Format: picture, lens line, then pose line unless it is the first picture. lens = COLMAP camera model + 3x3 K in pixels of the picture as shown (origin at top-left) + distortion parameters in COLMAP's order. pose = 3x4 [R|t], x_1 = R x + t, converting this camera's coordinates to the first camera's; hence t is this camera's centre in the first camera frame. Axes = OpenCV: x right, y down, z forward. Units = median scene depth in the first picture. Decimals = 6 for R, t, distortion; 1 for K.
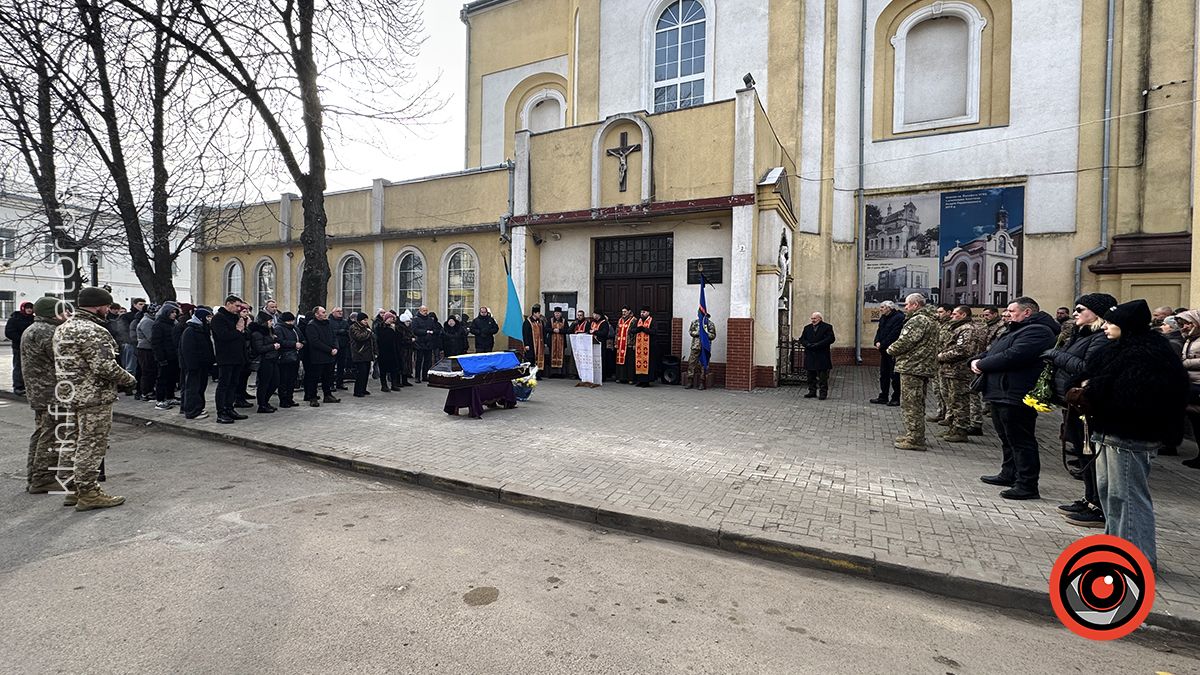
lens RADIAL K [[521.9, 0, 583.2], [0, 521.9, 326.4], [0, 0, 1]] dist [0.002796, 0.000262]
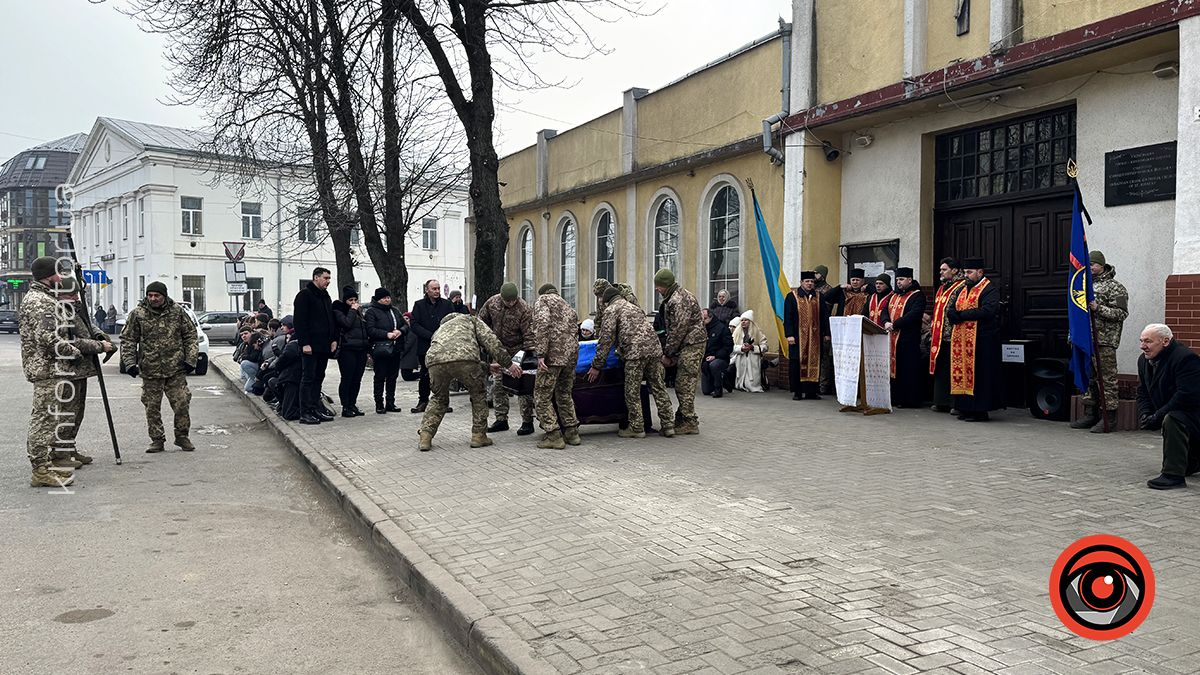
lens RADIAL K [[869.5, 0, 600.0], [0, 869.5, 337.5], [0, 0, 1]] dist [0.123879, -0.174557]
pose [[0.806968, 0.001890, -0.590592, 0.279257], [0.008608, 0.999851, 0.014962, 0.018037], [0.590532, -0.017158, 0.806832, 0.086414]]
